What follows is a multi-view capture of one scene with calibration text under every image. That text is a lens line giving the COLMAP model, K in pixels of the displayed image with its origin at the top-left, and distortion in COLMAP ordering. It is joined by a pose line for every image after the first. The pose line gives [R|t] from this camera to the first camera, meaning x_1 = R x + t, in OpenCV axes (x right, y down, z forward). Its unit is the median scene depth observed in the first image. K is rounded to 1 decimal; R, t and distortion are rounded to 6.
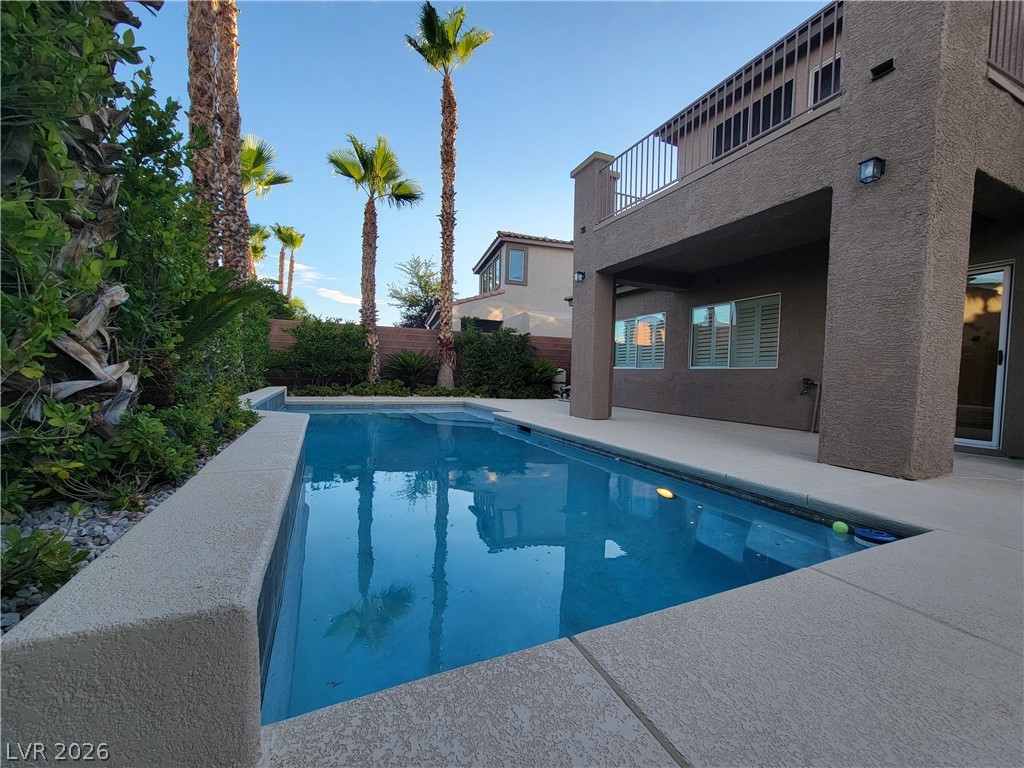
lens RADIAL K [[414.4, 0, 518.1], [0, 414.4, 389.0], [0, 0, 1]] dist [-0.002705, -0.000231]
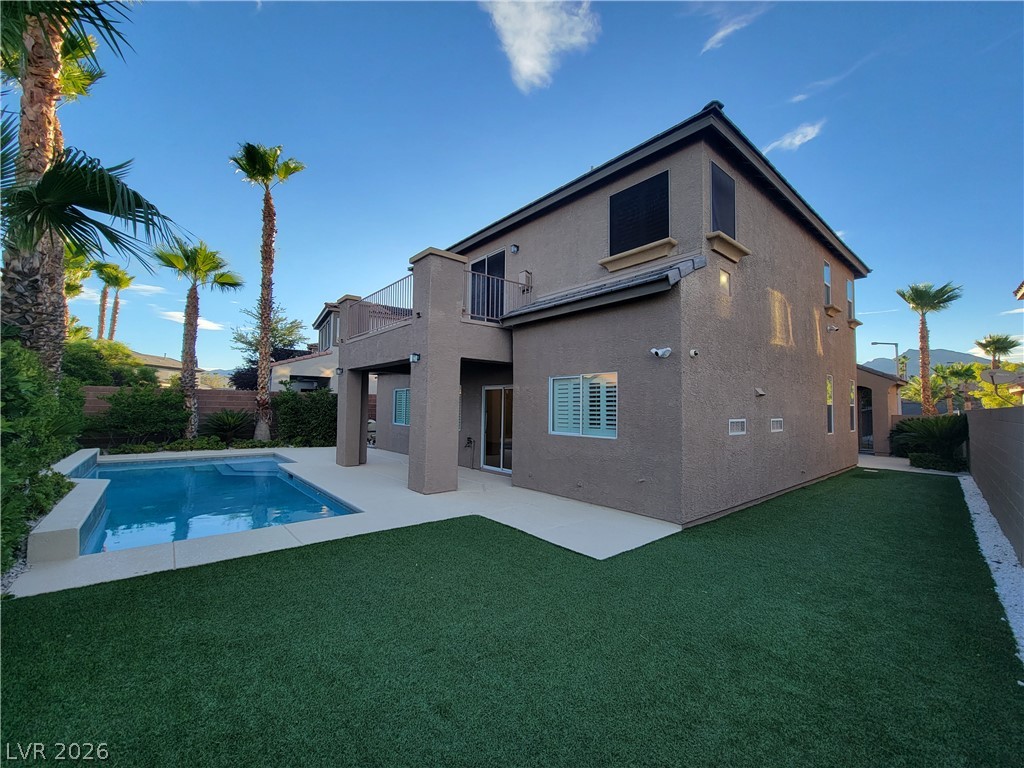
lens RADIAL K [[416.3, 0, 513.8], [0, 416.3, 389.8], [0, 0, 1]] dist [0.001413, 0.000960]
pose [[0.965582, -0.003096, 0.260082, 0.229044], [0.021423, 0.997478, -0.067662, -0.053902], [-0.259216, 0.070905, 0.963213, -0.391336]]
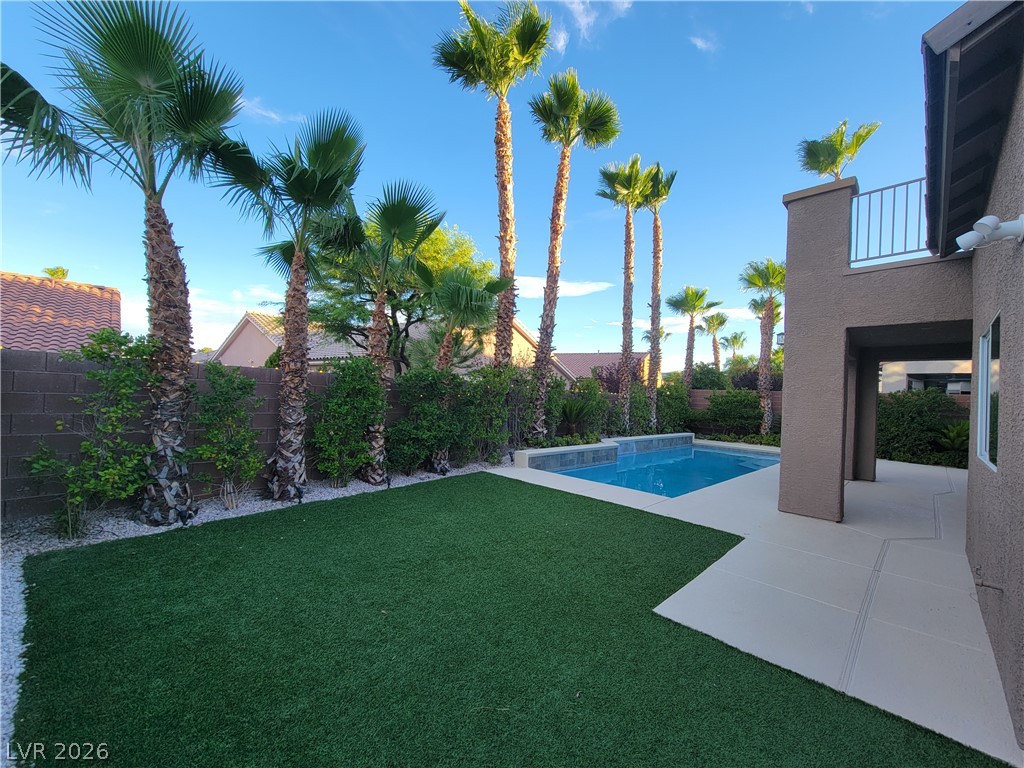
lens RADIAL K [[414.4, 0, 518.1], [0, 414.4, 389.0], [0, 0, 1]] dist [-0.002705, -0.000231]
pose [[0.337060, -0.027690, -0.941076, 0.630941], [-0.067069, 0.996322, -0.053337, -0.037940], [0.939091, 0.081095, 0.333963, -0.199451]]
